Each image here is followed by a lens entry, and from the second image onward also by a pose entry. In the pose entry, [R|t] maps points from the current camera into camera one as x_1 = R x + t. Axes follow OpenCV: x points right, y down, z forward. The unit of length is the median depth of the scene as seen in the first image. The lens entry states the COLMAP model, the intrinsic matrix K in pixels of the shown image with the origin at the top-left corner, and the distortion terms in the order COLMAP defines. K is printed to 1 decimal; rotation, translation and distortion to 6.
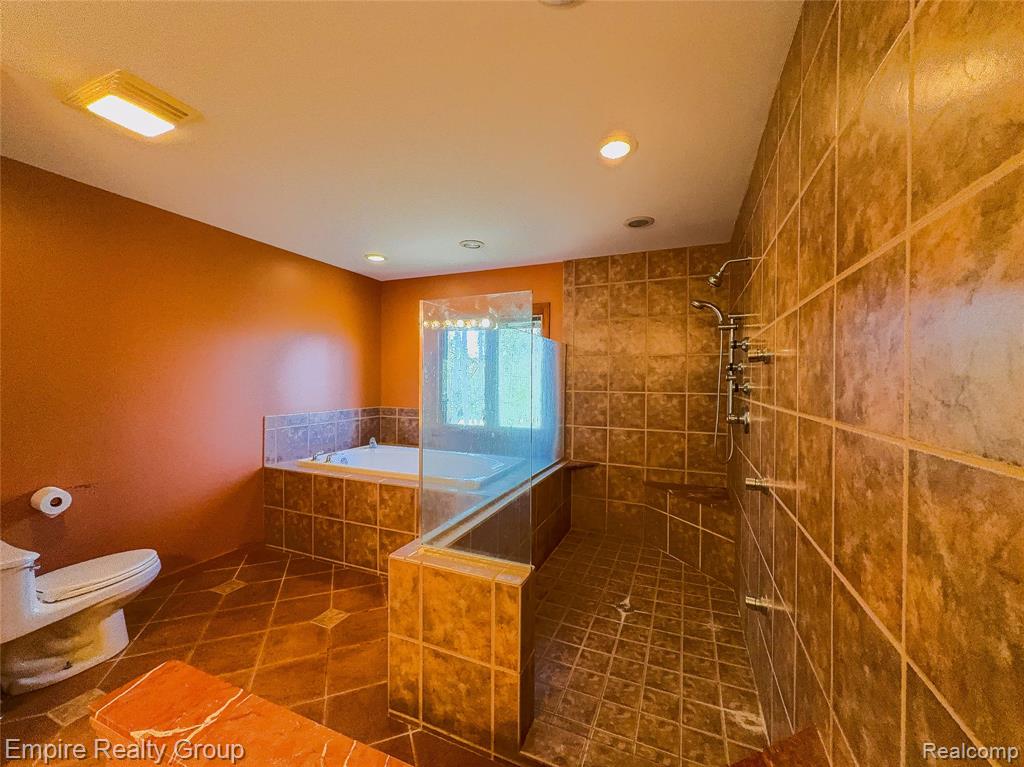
lens RADIAL K [[407.7, 0, 512.0], [0, 407.7, 383.5], [0, 0, 1]] dist [0.001547, -0.000427]
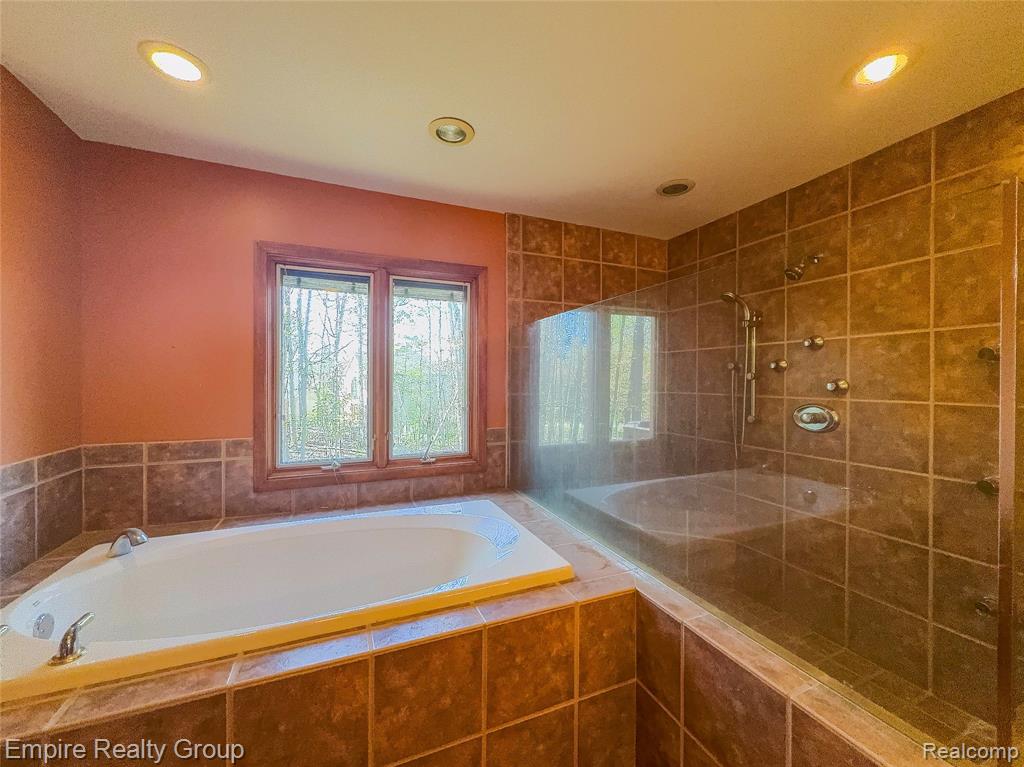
lens RADIAL K [[407.7, 0, 512.0], [0, 407.7, 383.5], [0, 0, 1]] dist [0.001547, -0.000427]
pose [[0.697867, -0.011201, 0.716140, -0.390726], [0.008998, 0.999936, 0.006872, -0.005437], [-0.716171, 0.001648, 0.697923, 0.501988]]
